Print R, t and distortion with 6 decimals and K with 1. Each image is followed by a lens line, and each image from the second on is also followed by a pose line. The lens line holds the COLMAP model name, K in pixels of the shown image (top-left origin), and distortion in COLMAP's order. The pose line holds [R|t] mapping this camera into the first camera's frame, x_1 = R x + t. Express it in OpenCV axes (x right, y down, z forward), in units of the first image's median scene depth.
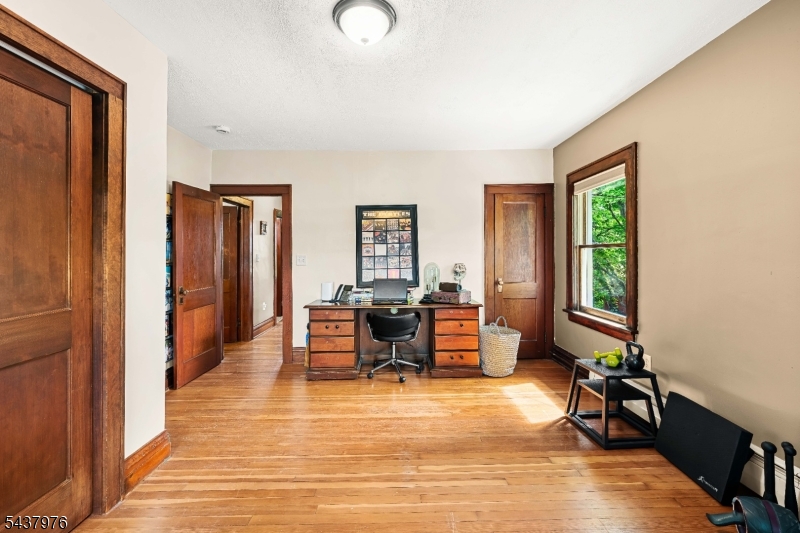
lens RADIAL K [[323.1, 0, 399.4], [0, 323.1, 260.8], [0, 0, 1]] dist [-0.000511, -0.000021]
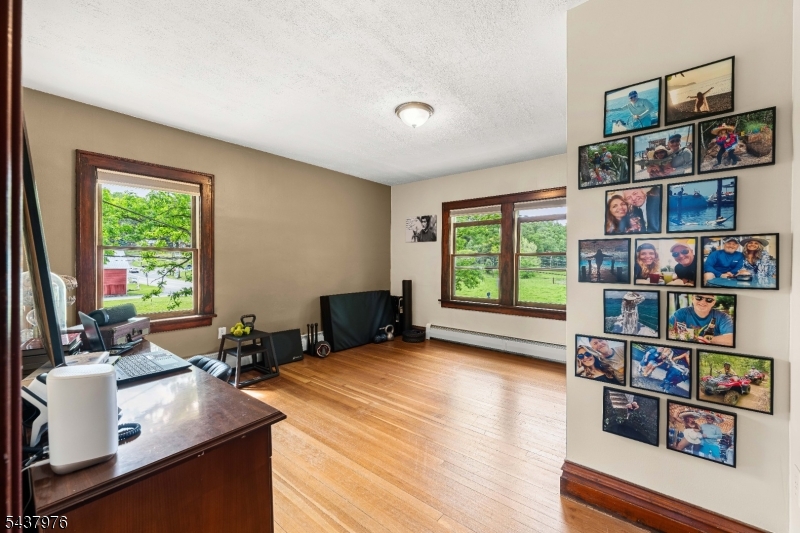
lens RADIAL K [[323.1, 0, 400.4], [0, 323.1, 267.0], [0, 0, 1]] dist [-0.000511, -0.000021]
pose [[-0.757194, -0.000613, 0.653189, -0.972788], [0.012193, 0.999812, 0.015072, 0.008073], [-0.653076, 0.019377, -0.757045, 1.947504]]
